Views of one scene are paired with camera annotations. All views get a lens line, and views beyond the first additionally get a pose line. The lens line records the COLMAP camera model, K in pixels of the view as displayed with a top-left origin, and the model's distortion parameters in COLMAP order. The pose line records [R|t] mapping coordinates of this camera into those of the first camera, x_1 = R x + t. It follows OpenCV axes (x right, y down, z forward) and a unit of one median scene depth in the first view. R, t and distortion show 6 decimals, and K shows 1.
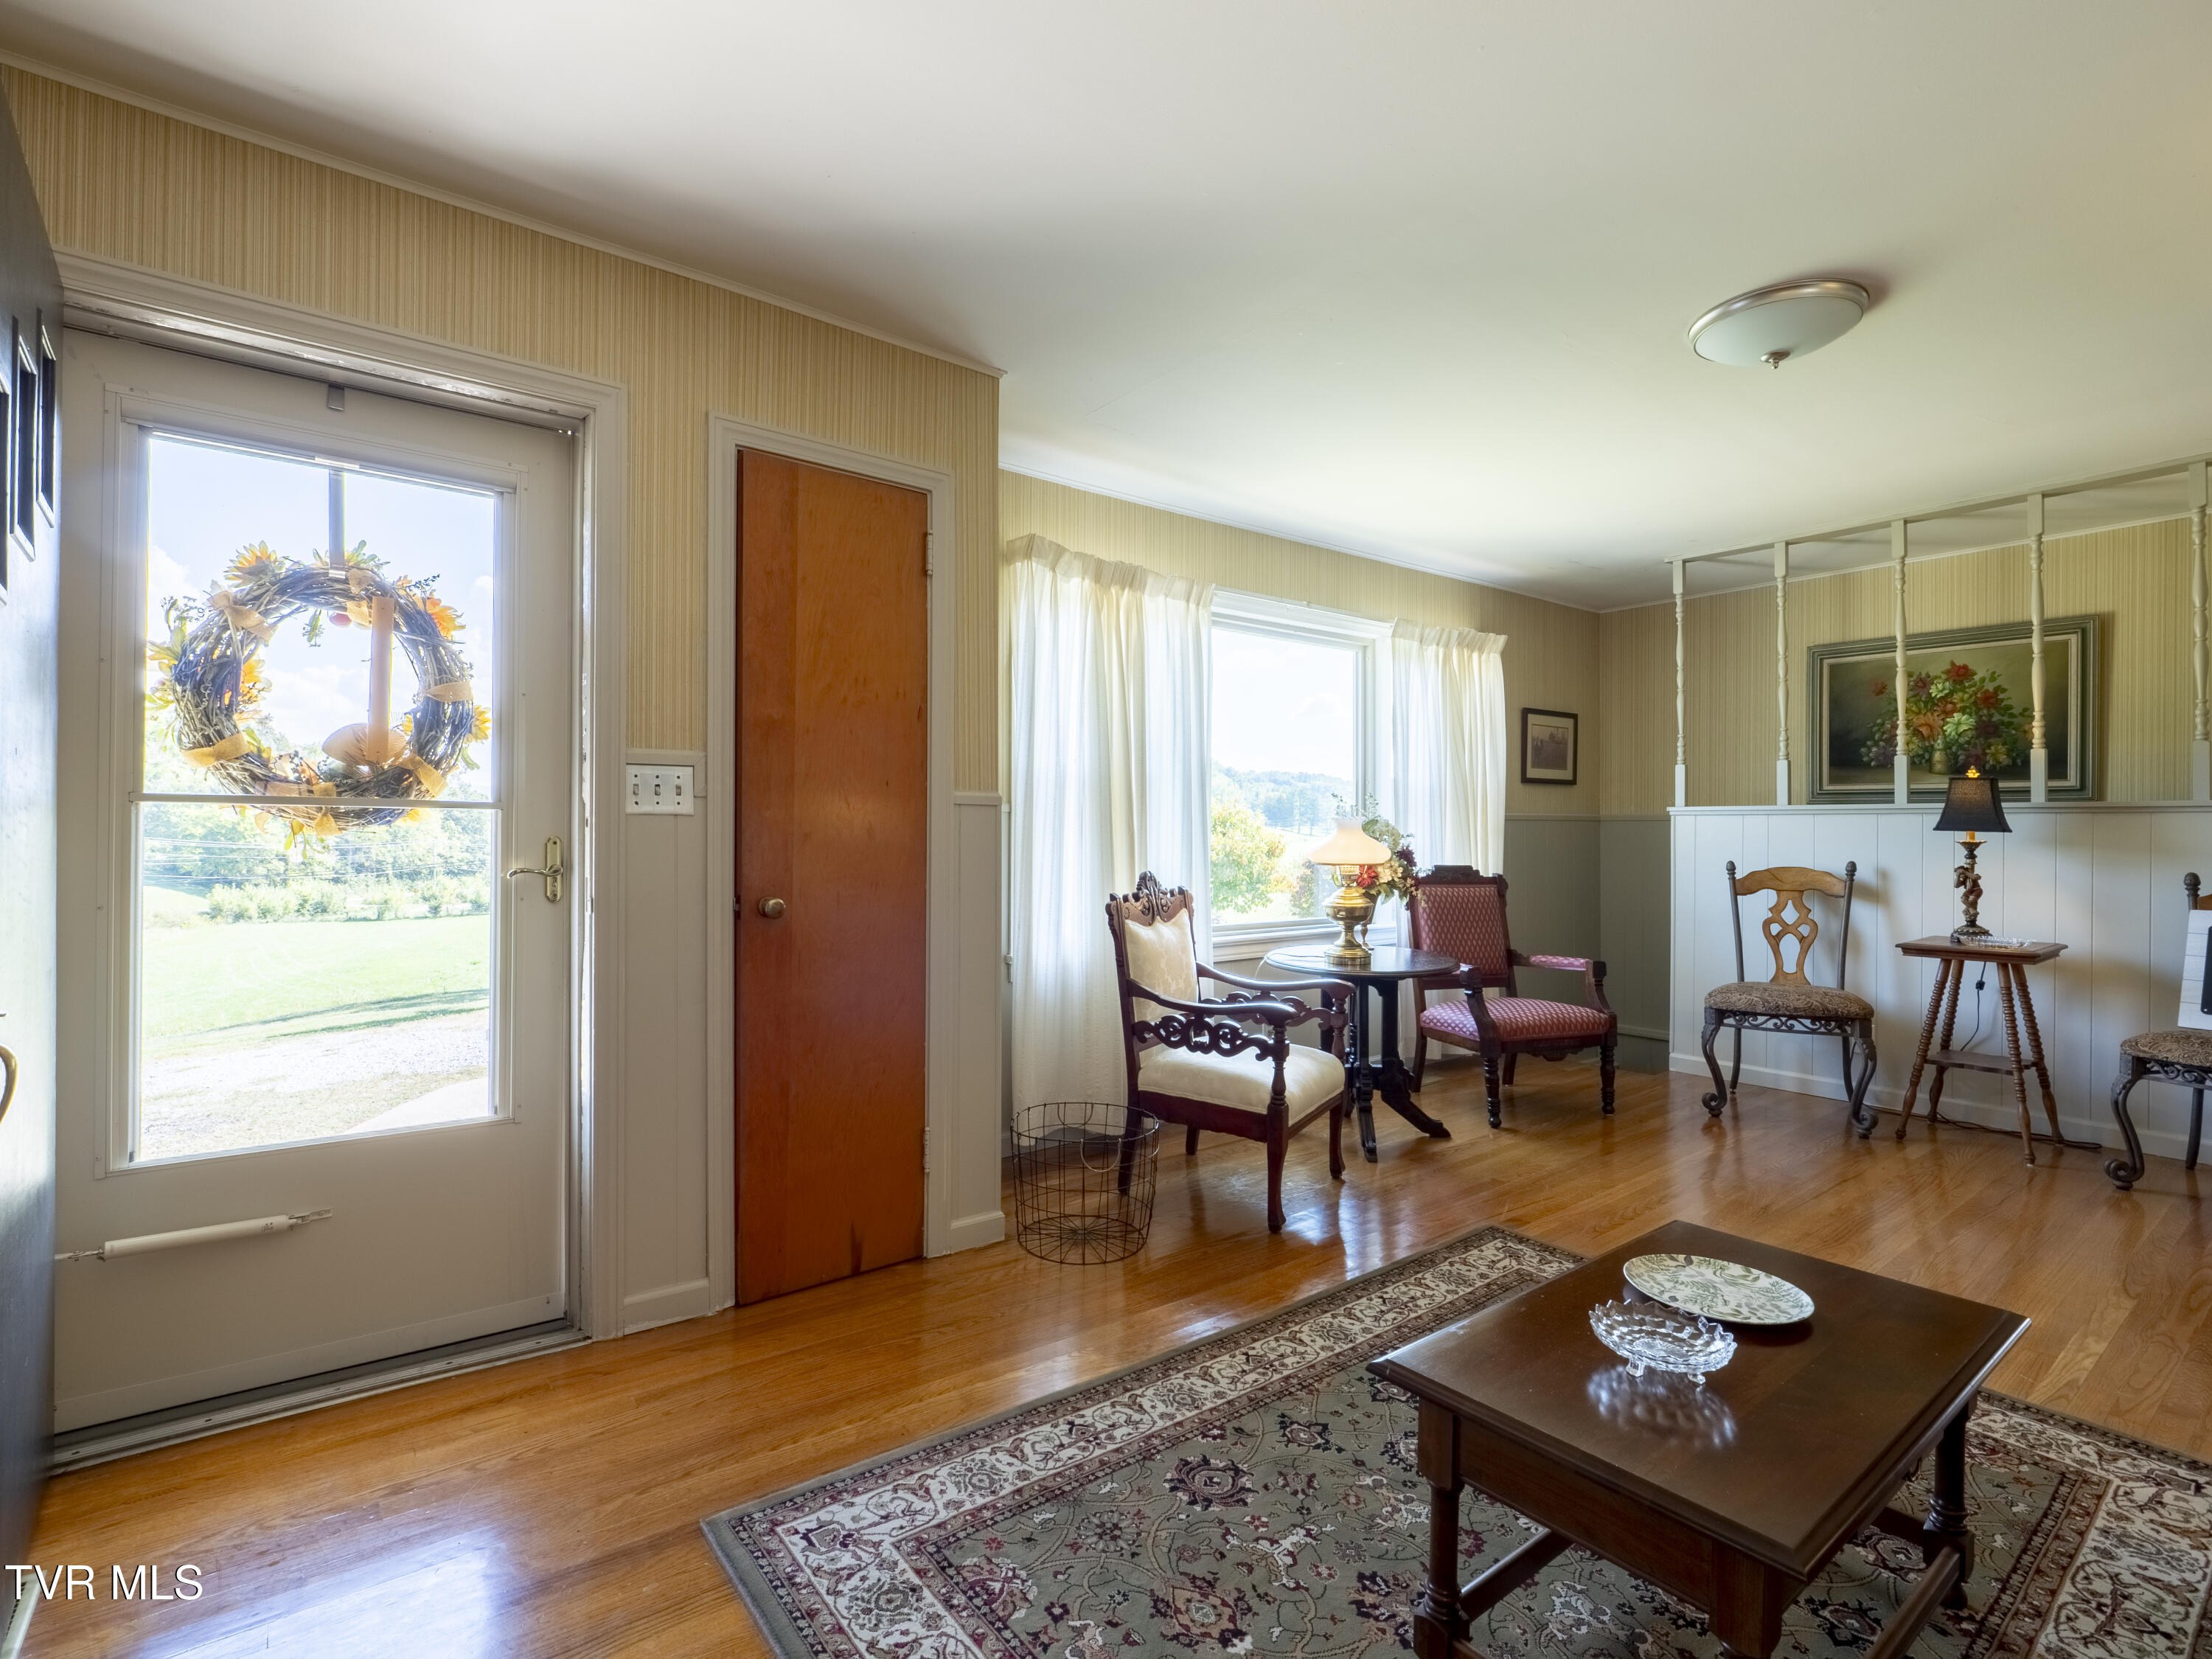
lens RADIAL K [[1040.4, 0, 1100.4], [0, 1040.4, 826.6], [0, 0, 1]] dist [-0.016149, 0.002023]
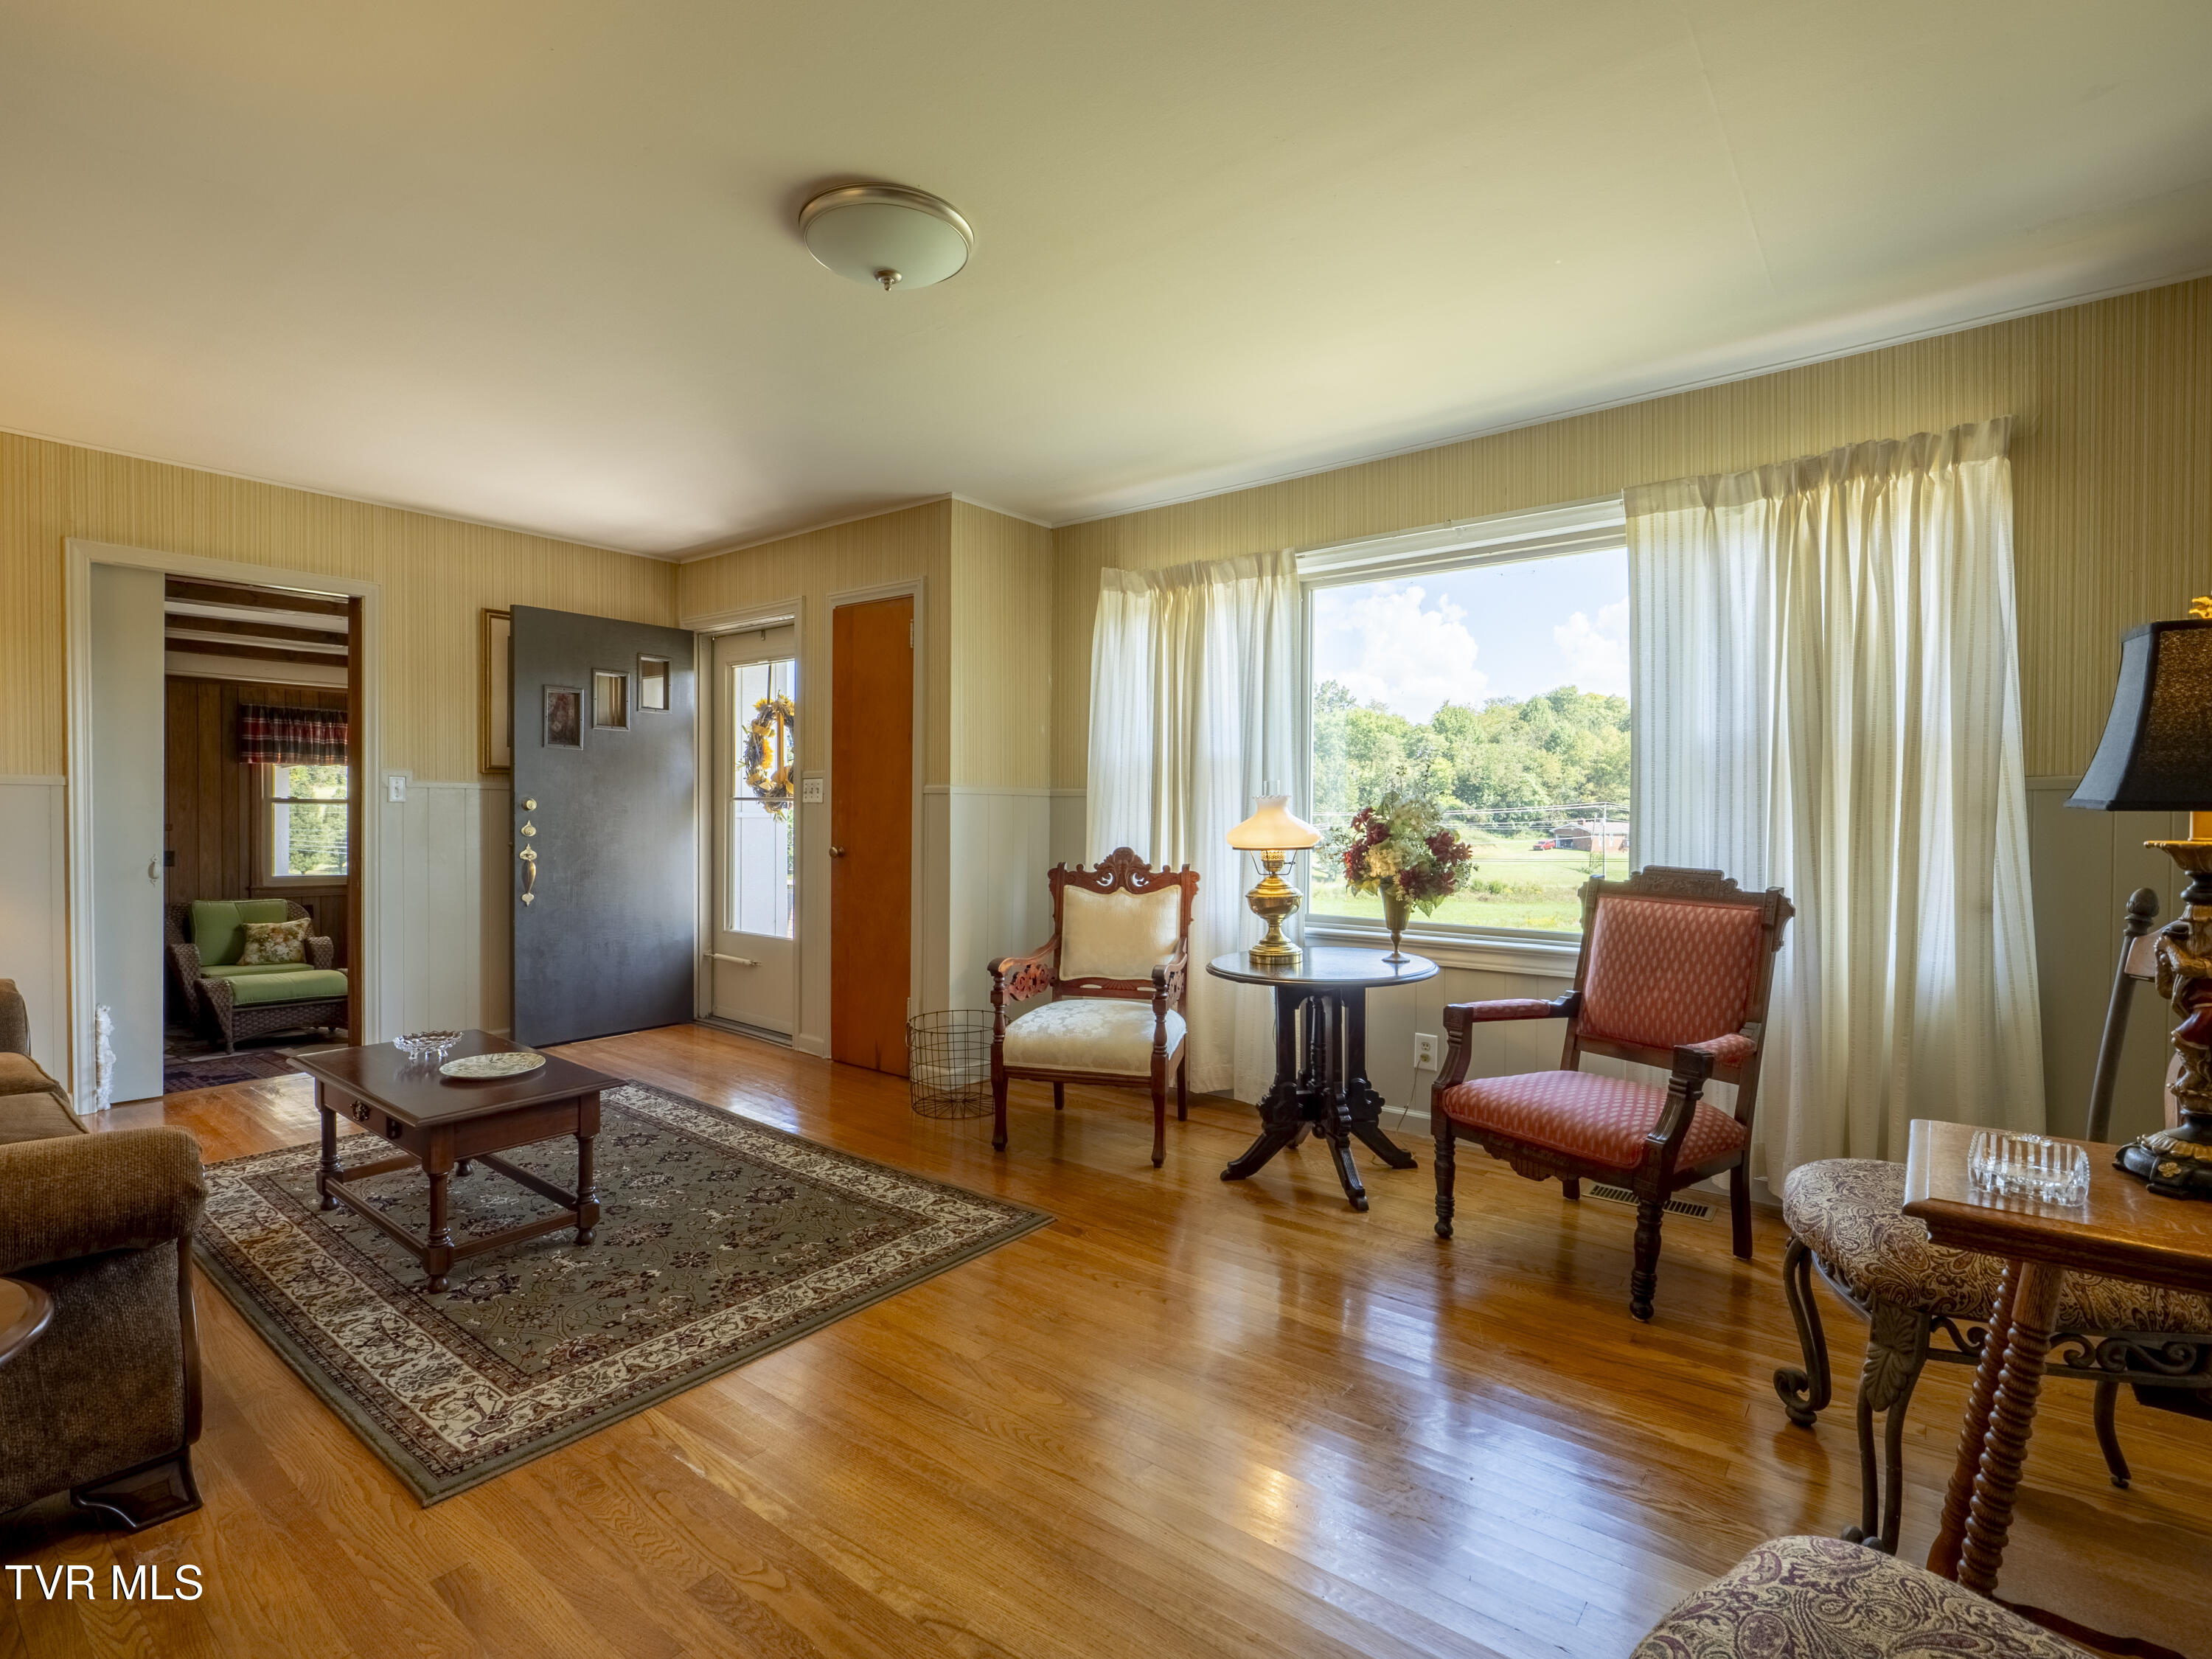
lens RADIAL K [[1058.8, 0, 1091.0], [0, 1058.8, 823.7], [0, 0, 1]] dist [-0.006295, -0.000520]
pose [[0.248379, 0.009063, -0.968621, 1.519367], [0.001193, 0.999953, 0.009662, 0.008597], [0.968662, -0.003556, 0.248356, 0.899075]]
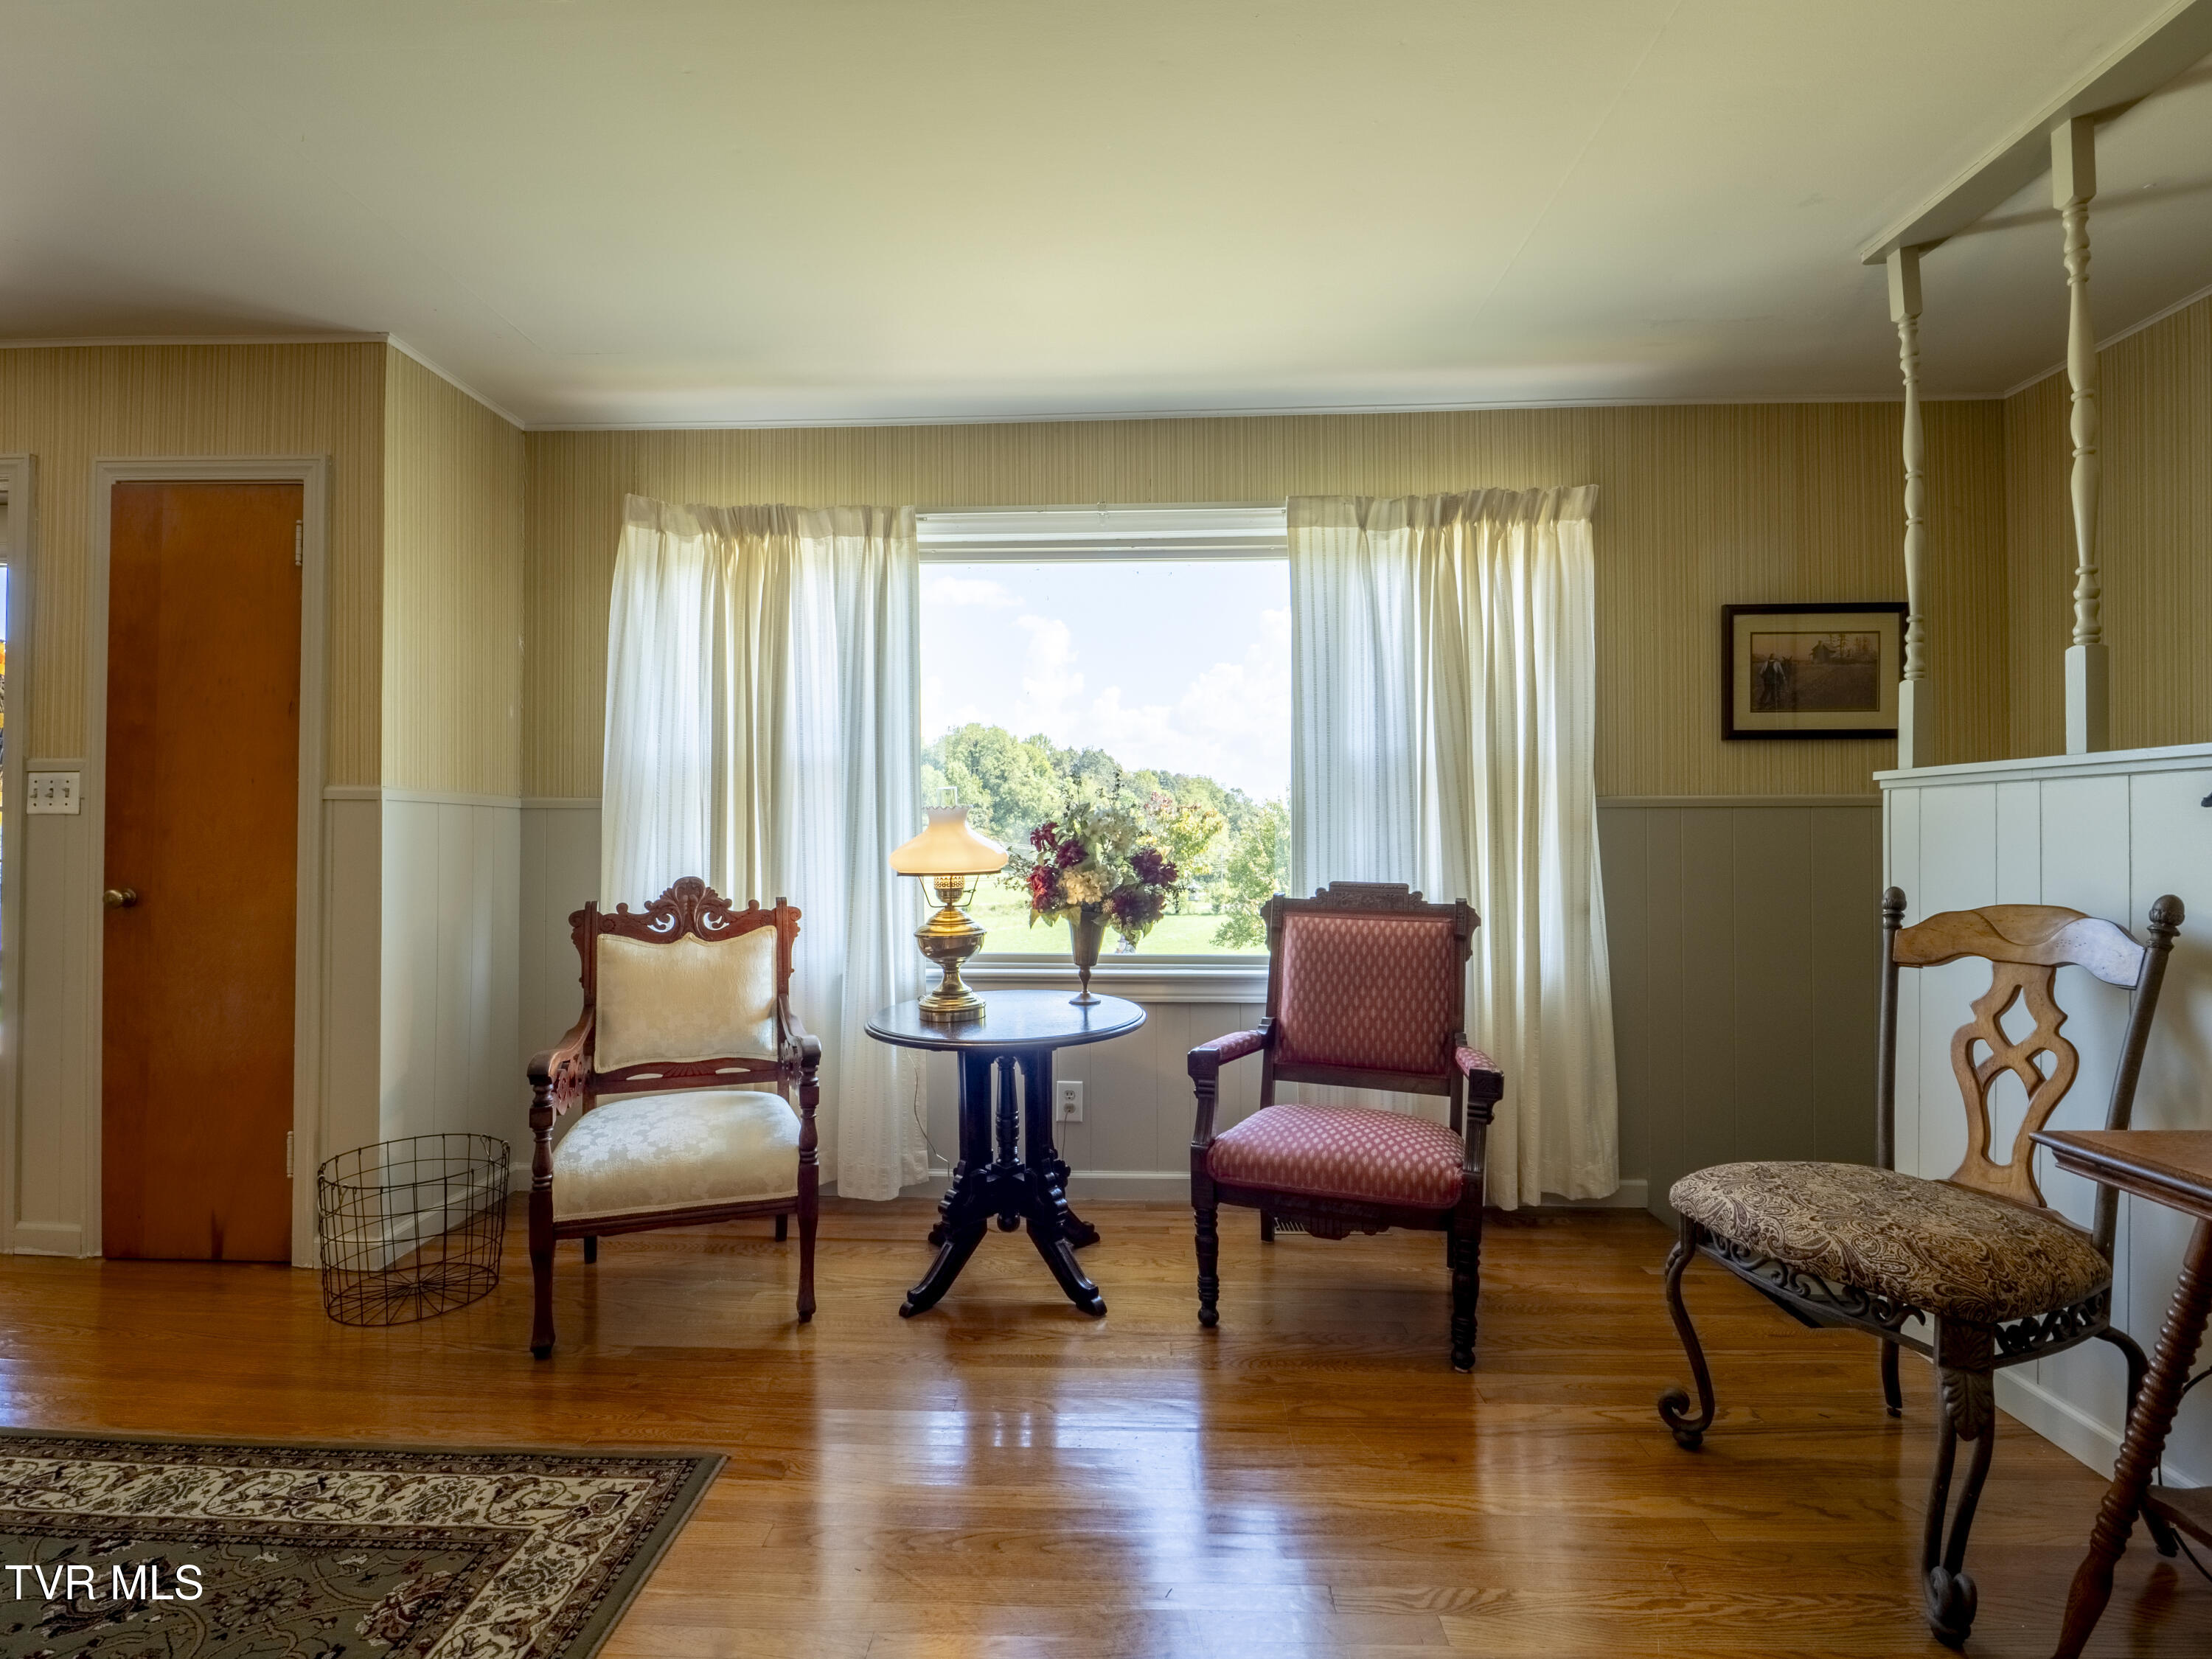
lens RADIAL K [[1058.8, 0, 1091.0], [0, 1058.8, 823.7], [0, 0, 1]] dist [-0.006295, -0.000520]
pose [[0.768880, -0.011498, -0.639290, 1.084949], [0.004901, 0.999915, -0.012089, 0.016776], [0.639375, 0.006162, 0.768870, 0.742604]]
